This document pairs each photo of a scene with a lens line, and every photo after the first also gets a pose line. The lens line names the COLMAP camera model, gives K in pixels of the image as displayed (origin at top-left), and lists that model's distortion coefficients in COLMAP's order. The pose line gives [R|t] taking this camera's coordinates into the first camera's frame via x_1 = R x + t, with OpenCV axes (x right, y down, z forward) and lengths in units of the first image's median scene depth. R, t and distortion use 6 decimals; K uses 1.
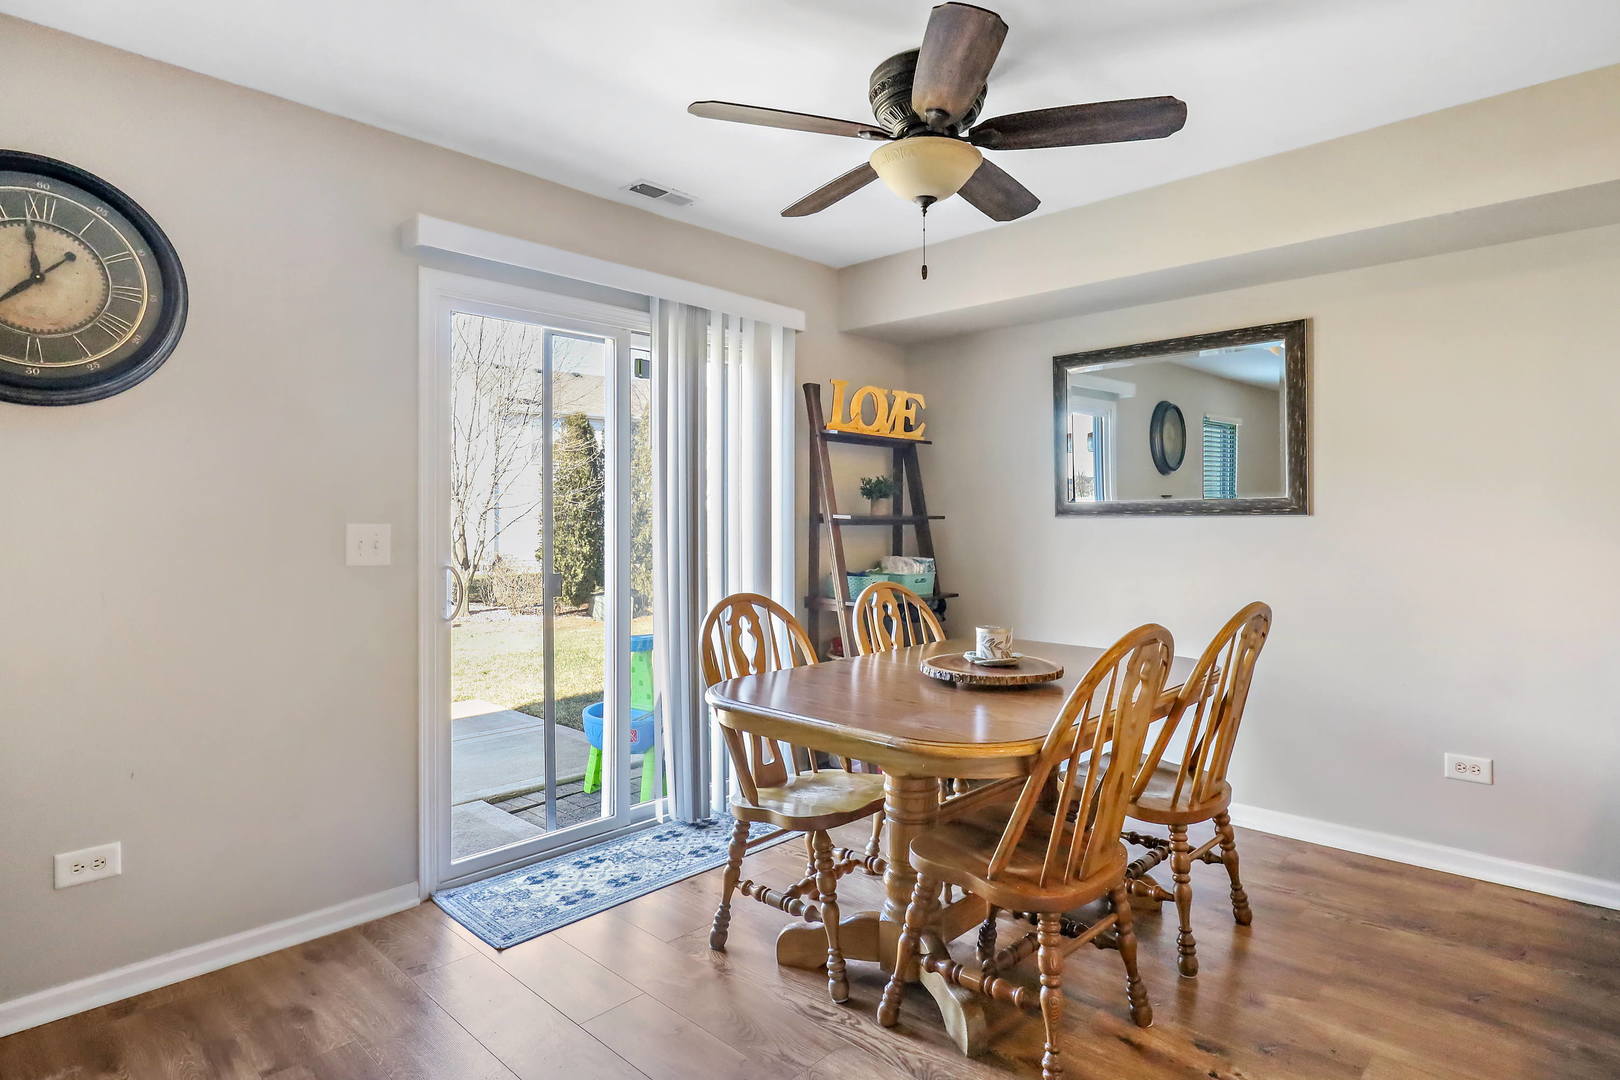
lens RADIAL K [[887.7, 0, 811.8], [0, 887.7, 517.7], [0, 0, 1]] dist [-0.003205, -0.000451]
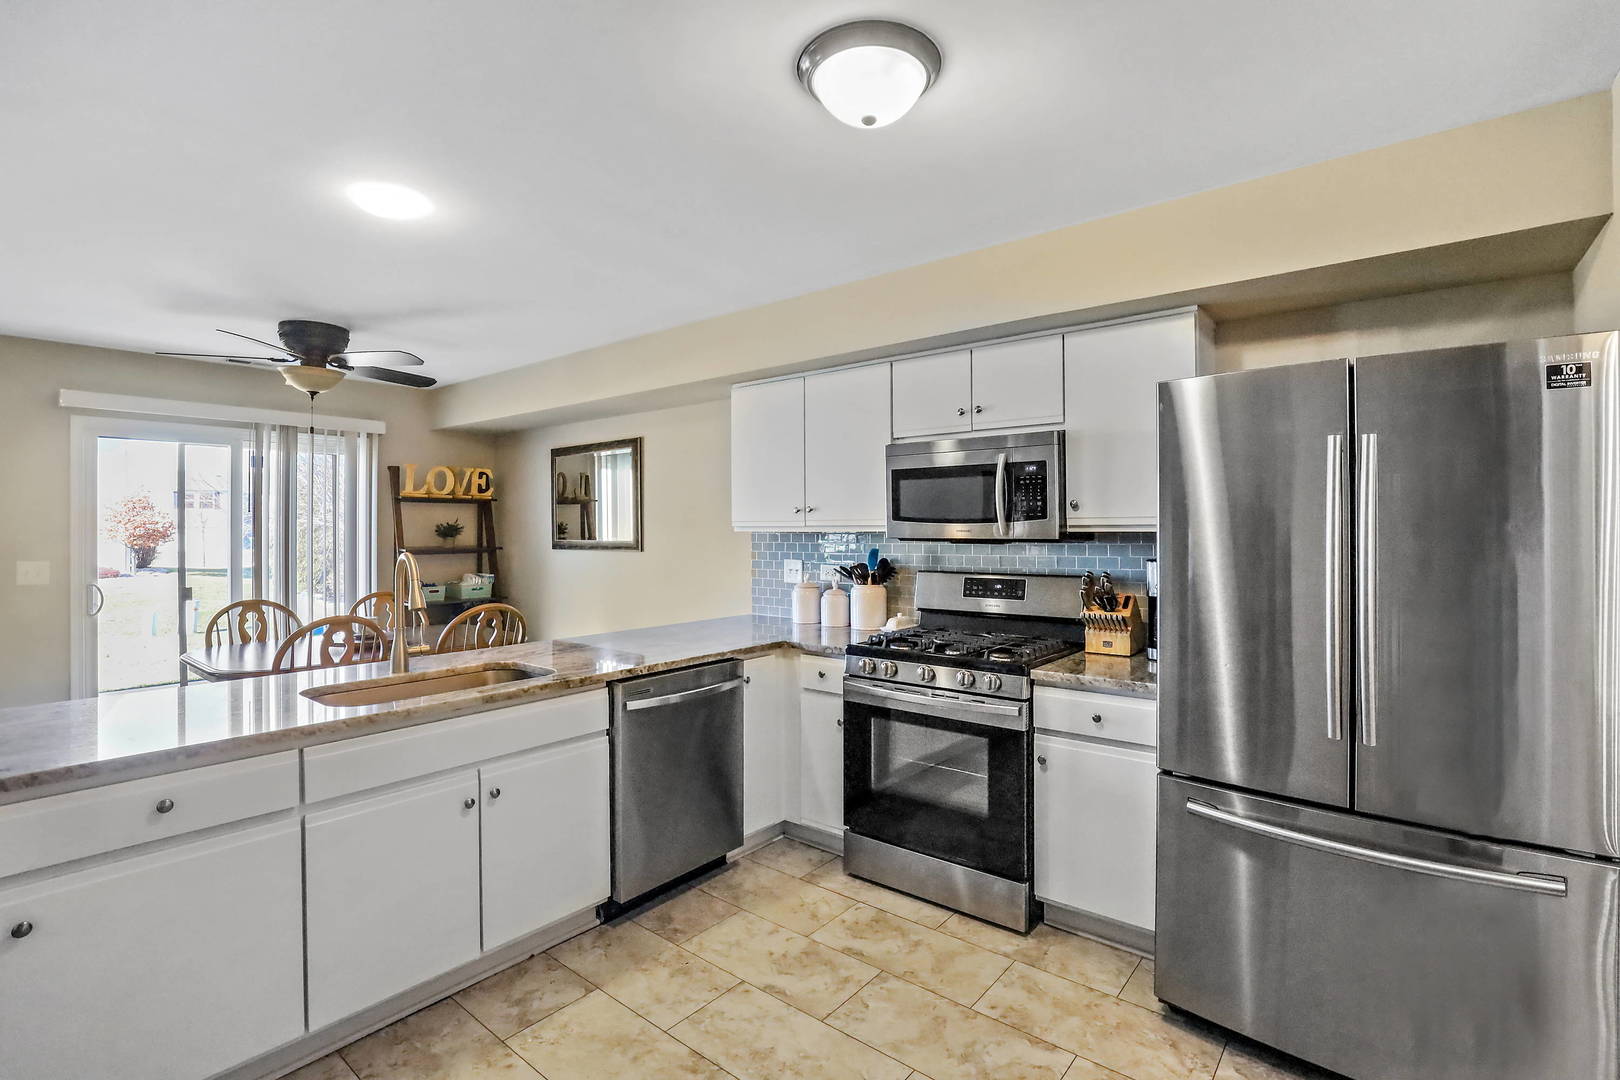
lens RADIAL K [[764.4, 0, 776.8], [0, 764.4, 523.5], [0, 0, 1]] dist [-0.000291, 0.000111]
pose [[0.998823, -0.000313, 0.048507, 0.680507], [0.000445, 0.999996, -0.002710, -0.047617], [-0.048506, 0.002728, 0.998819, -0.450326]]
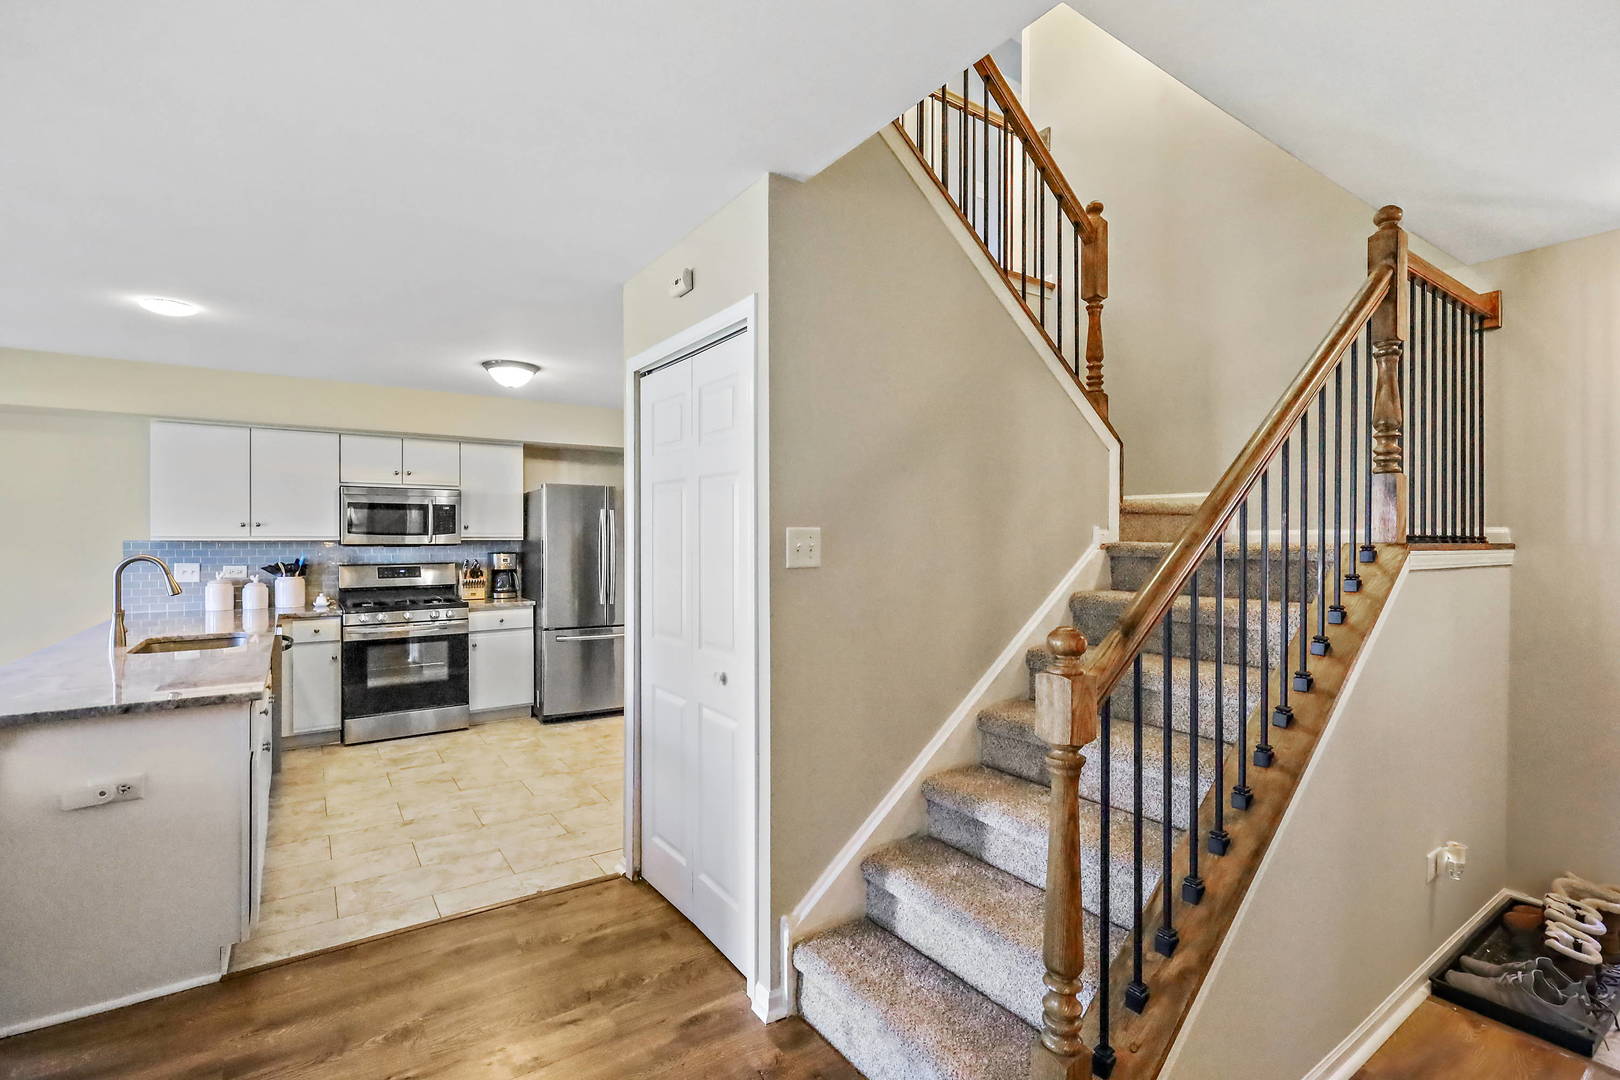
lens RADIAL K [[732.7, 0, 841.9], [0, 732.7, 538.4], [0, 0, 1]] dist [-0.000347, 0.000006]
pose [[0.184351, 0.002604, 0.982857, -0.318718], [-0.004407, 0.999989, -0.001822, -0.045468], [-0.982851, -0.003996, 0.184360, -0.739426]]
